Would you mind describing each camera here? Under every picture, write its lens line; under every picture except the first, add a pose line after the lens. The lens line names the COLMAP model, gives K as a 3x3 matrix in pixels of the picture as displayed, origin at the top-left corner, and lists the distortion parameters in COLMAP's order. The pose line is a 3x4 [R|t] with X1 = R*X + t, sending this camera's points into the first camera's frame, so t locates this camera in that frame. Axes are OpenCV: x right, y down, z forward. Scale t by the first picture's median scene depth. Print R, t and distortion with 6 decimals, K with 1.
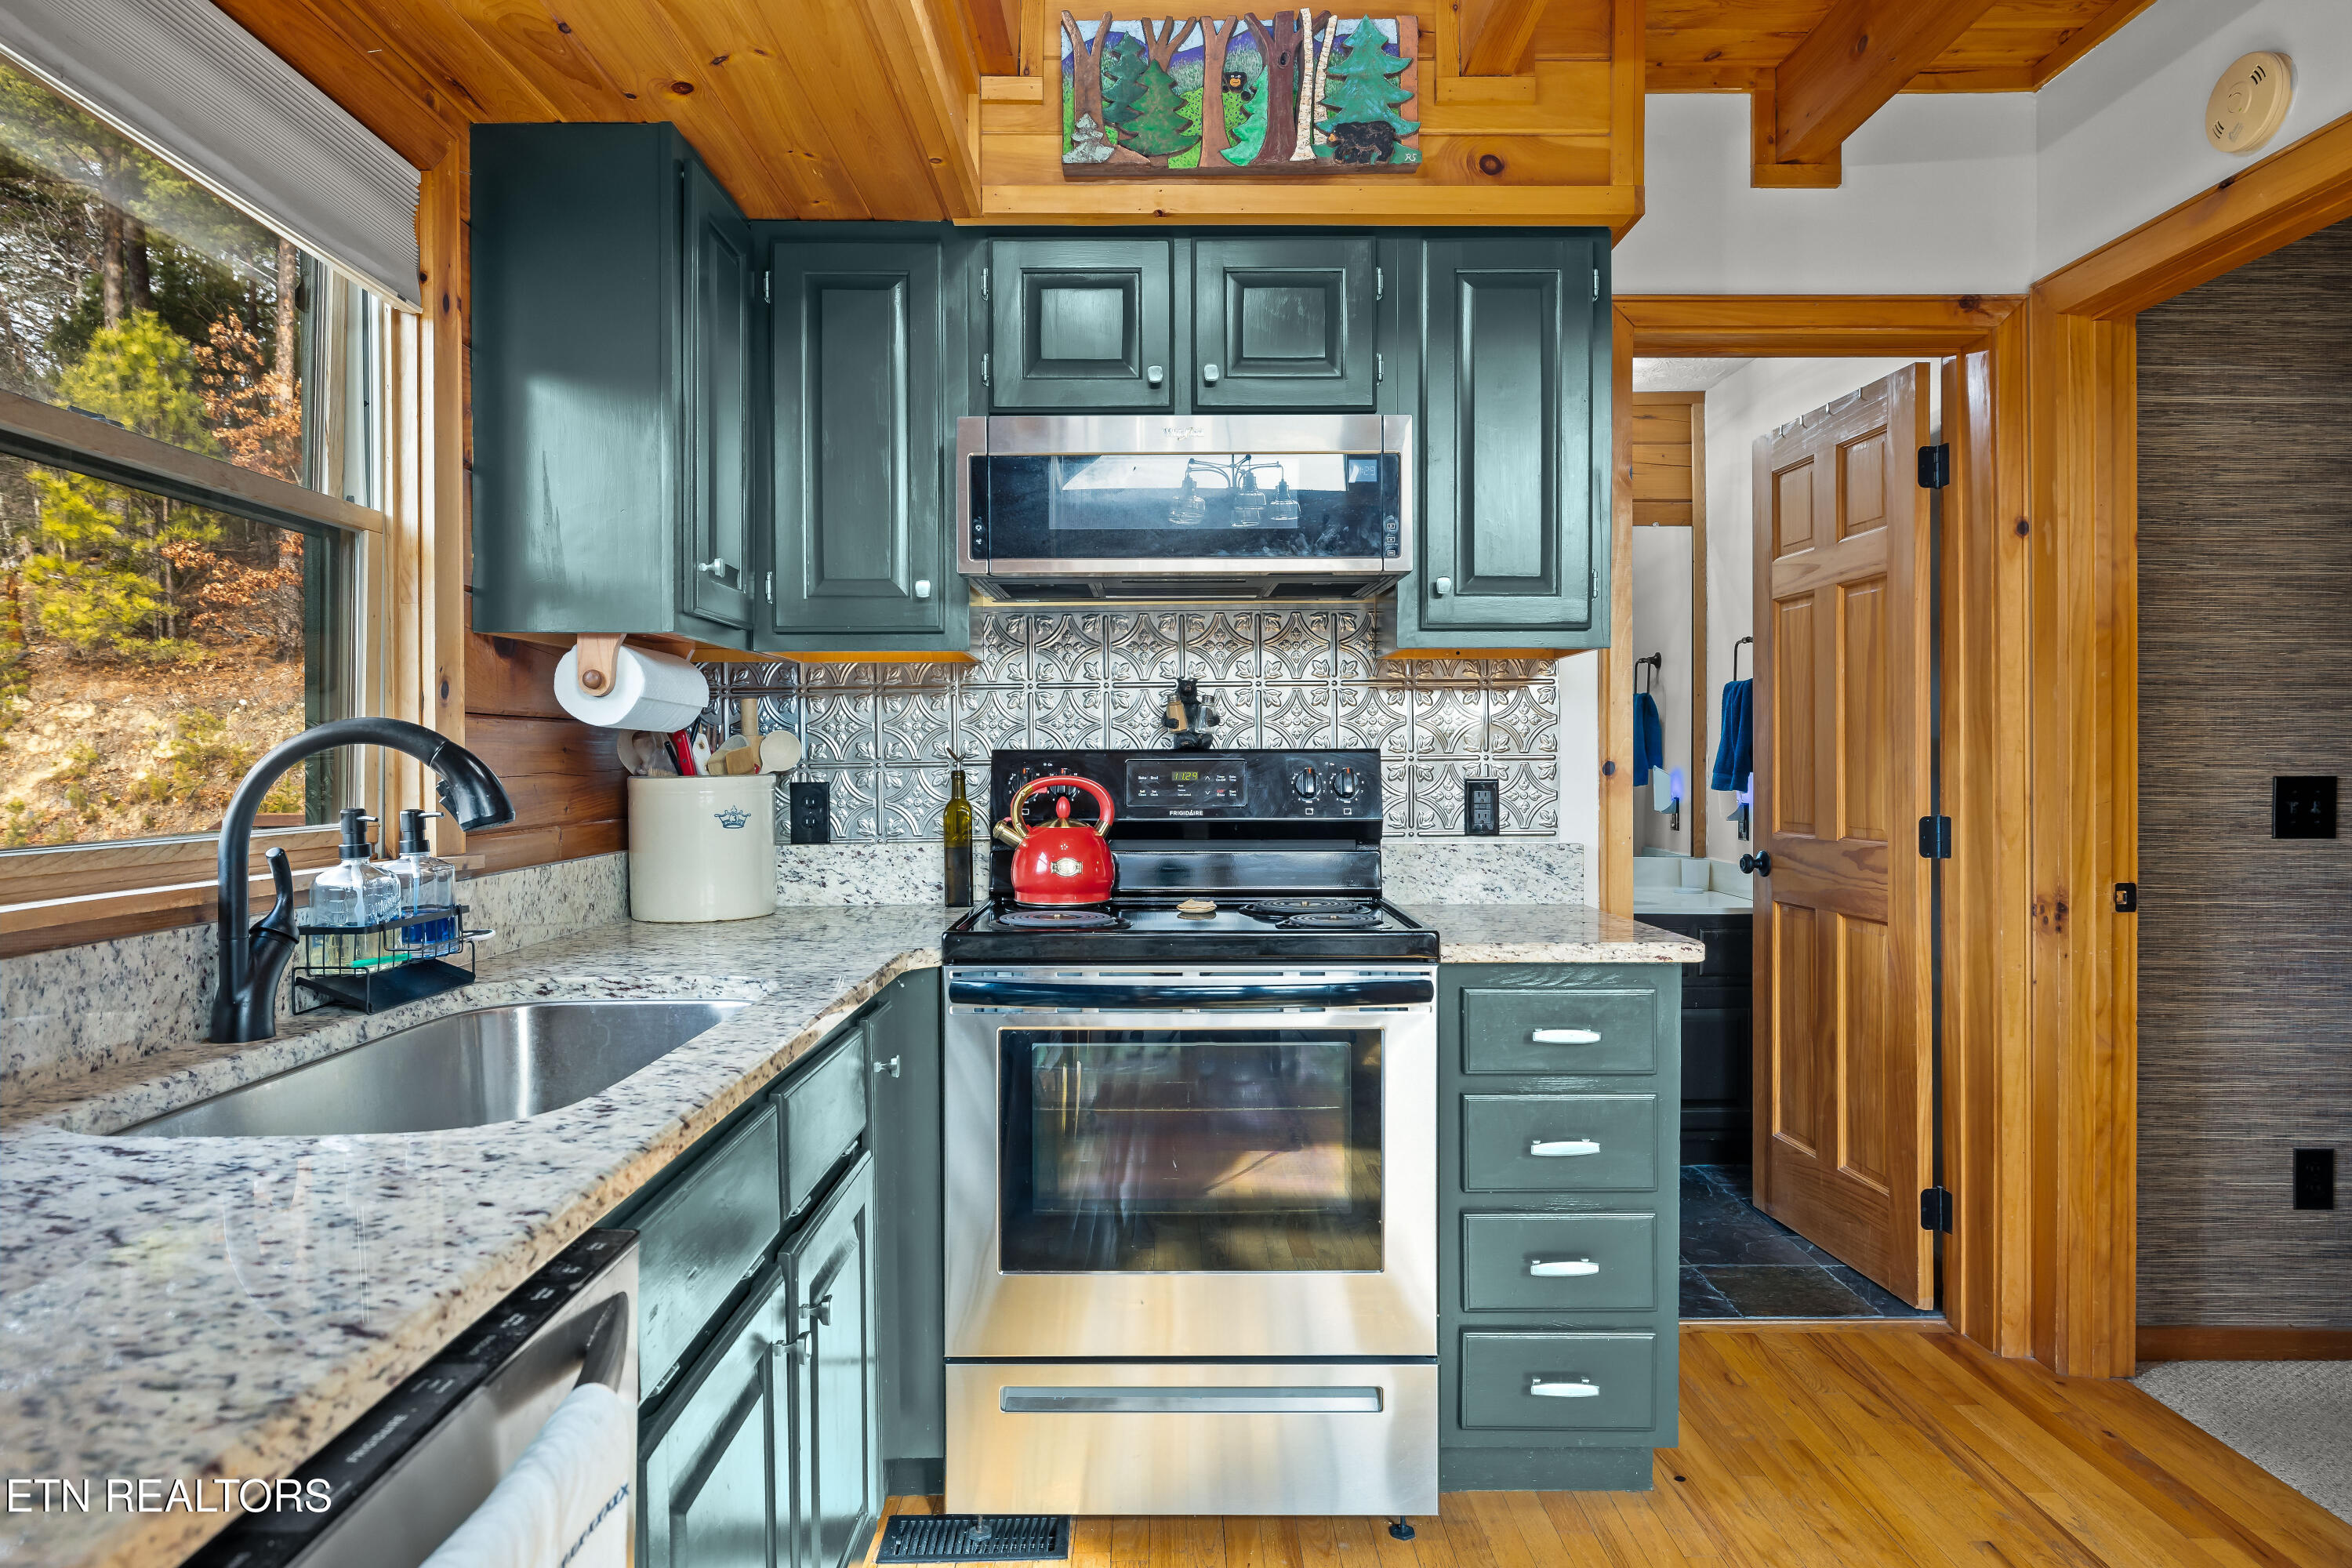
lens RADIAL K [[1379.6, 0, 1176.0], [0, 1379.6, 784.0], [0, 0, 1]] dist [-0.006307, 0.000137]
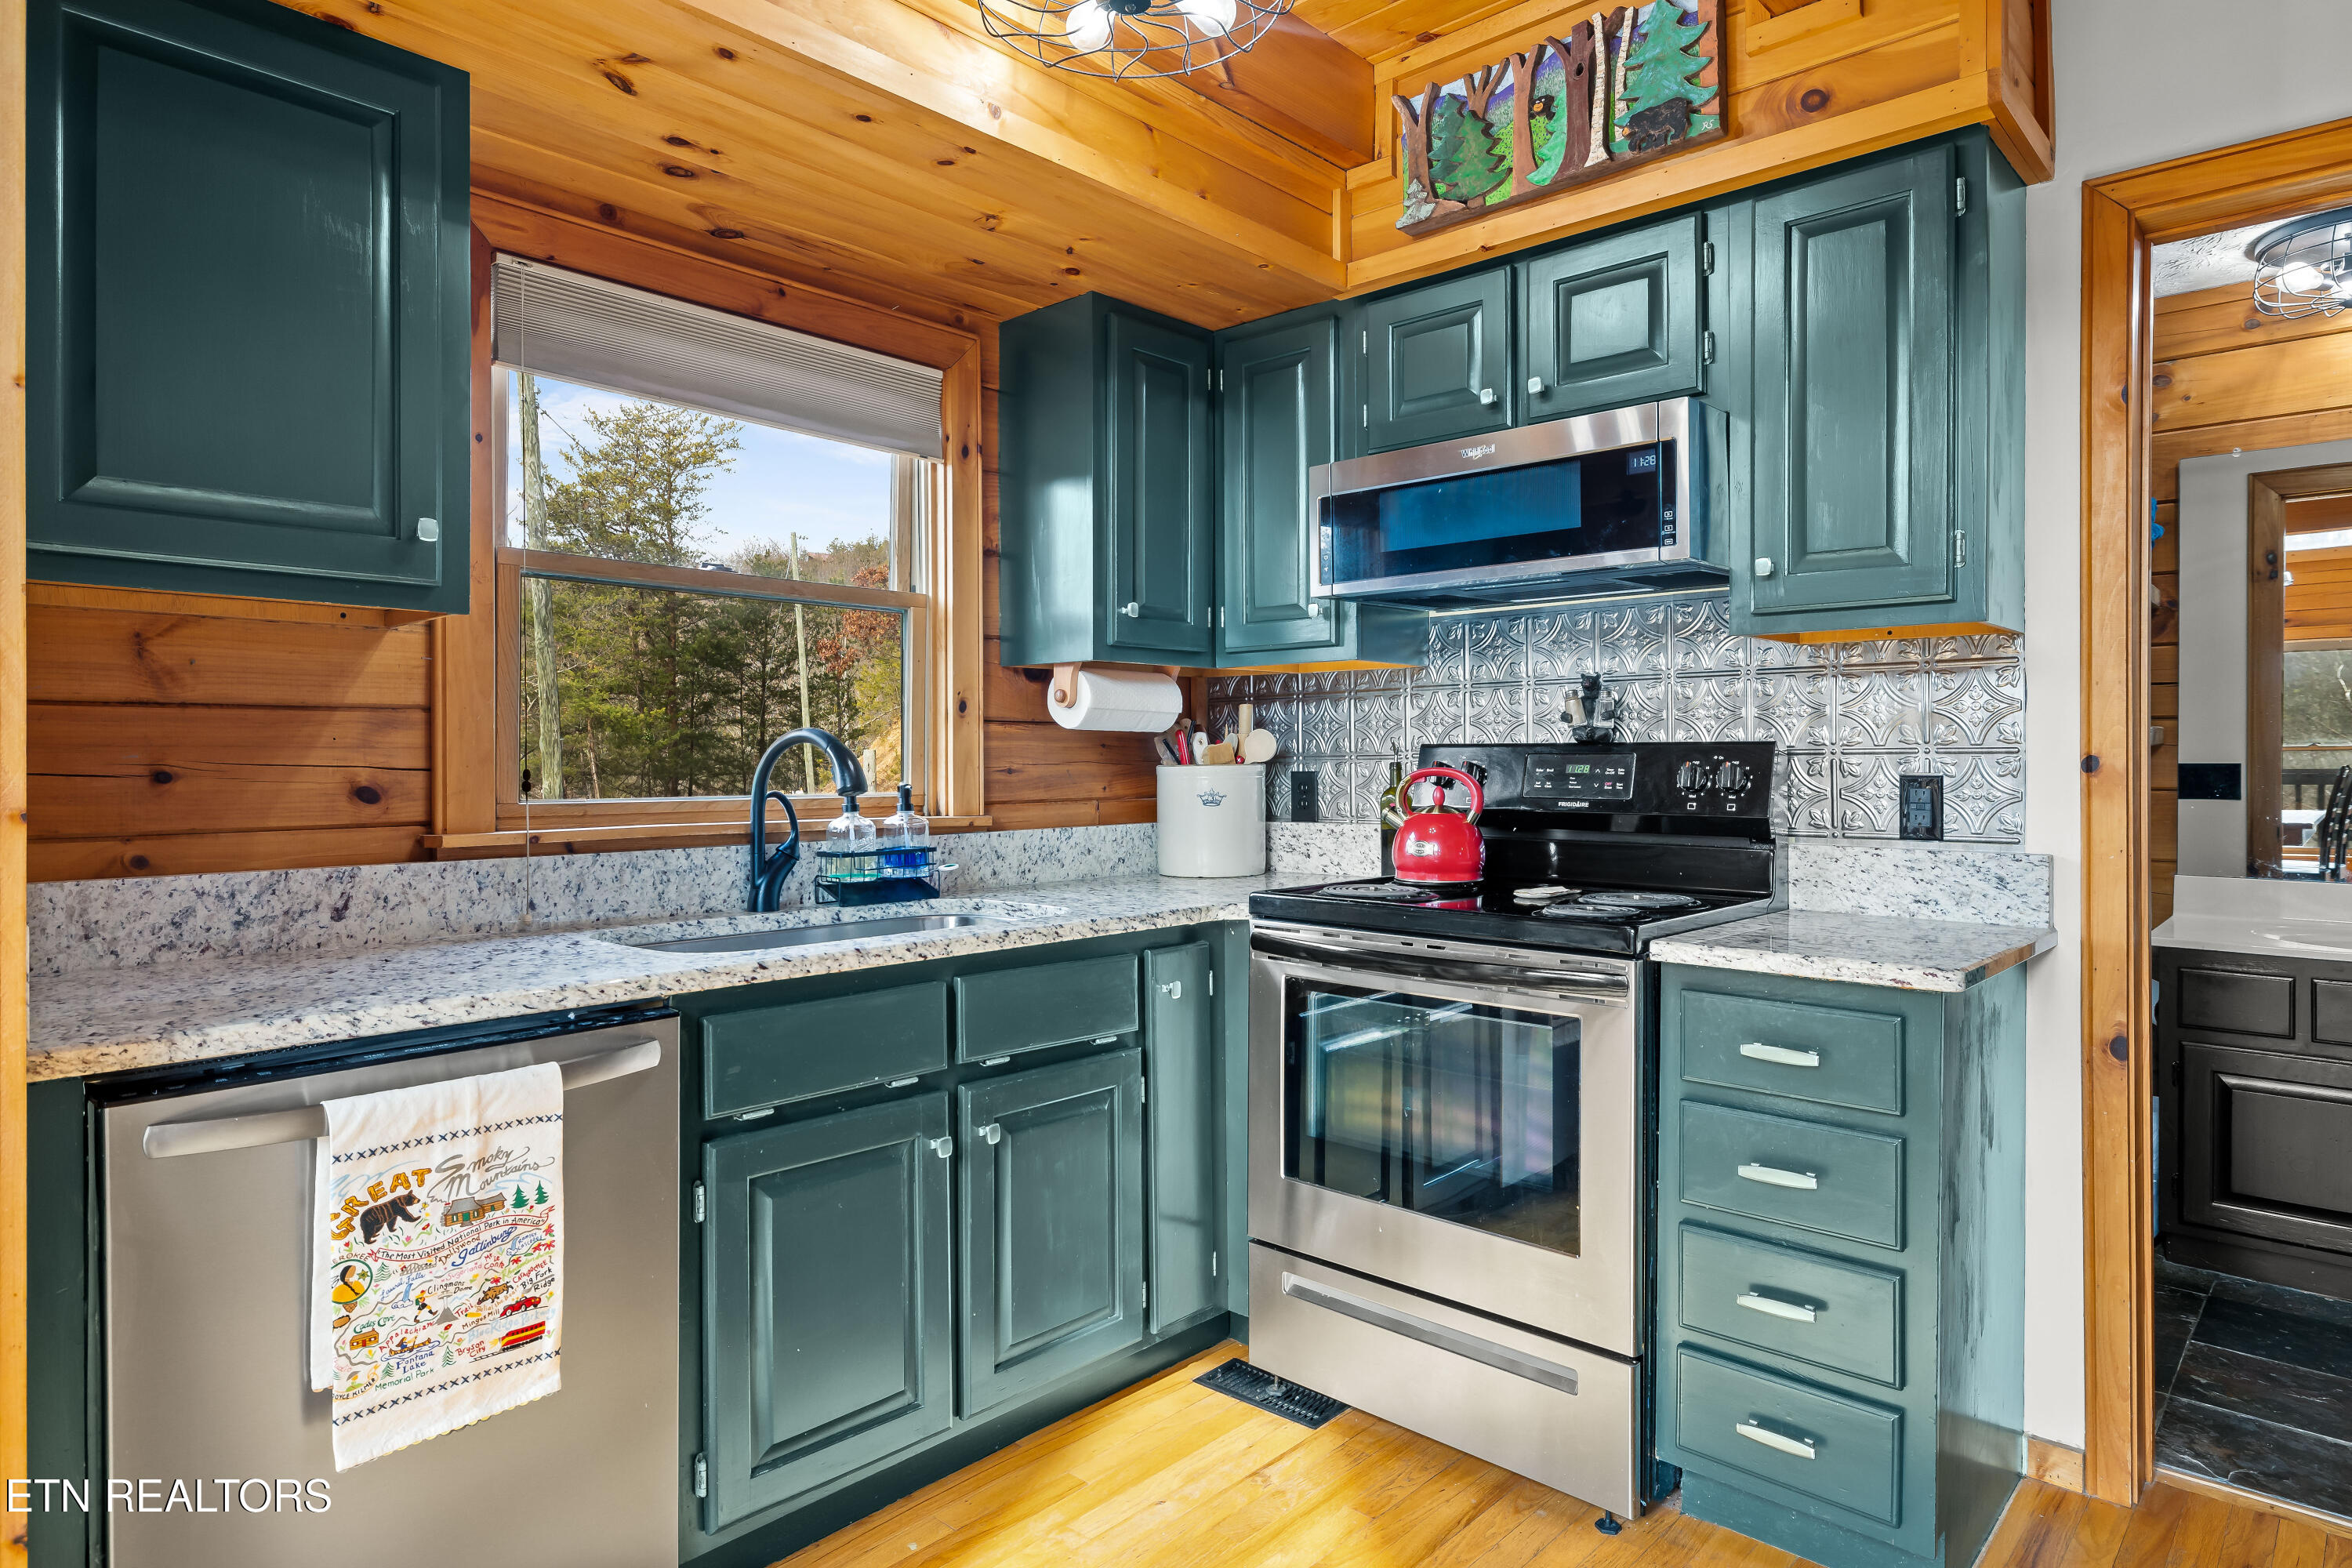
lens RADIAL K [[1353.6, 0, 1171.2], [0, 1353.6, 773.4], [0, 0, 1]] dist [0.004952, 0.001596]
pose [[0.728489, 0.010926, -0.684970, 0.549994], [-0.012775, 0.999916, 0.002363, -0.000840], [0.684938, 0.007029, 0.728567, 0.059032]]
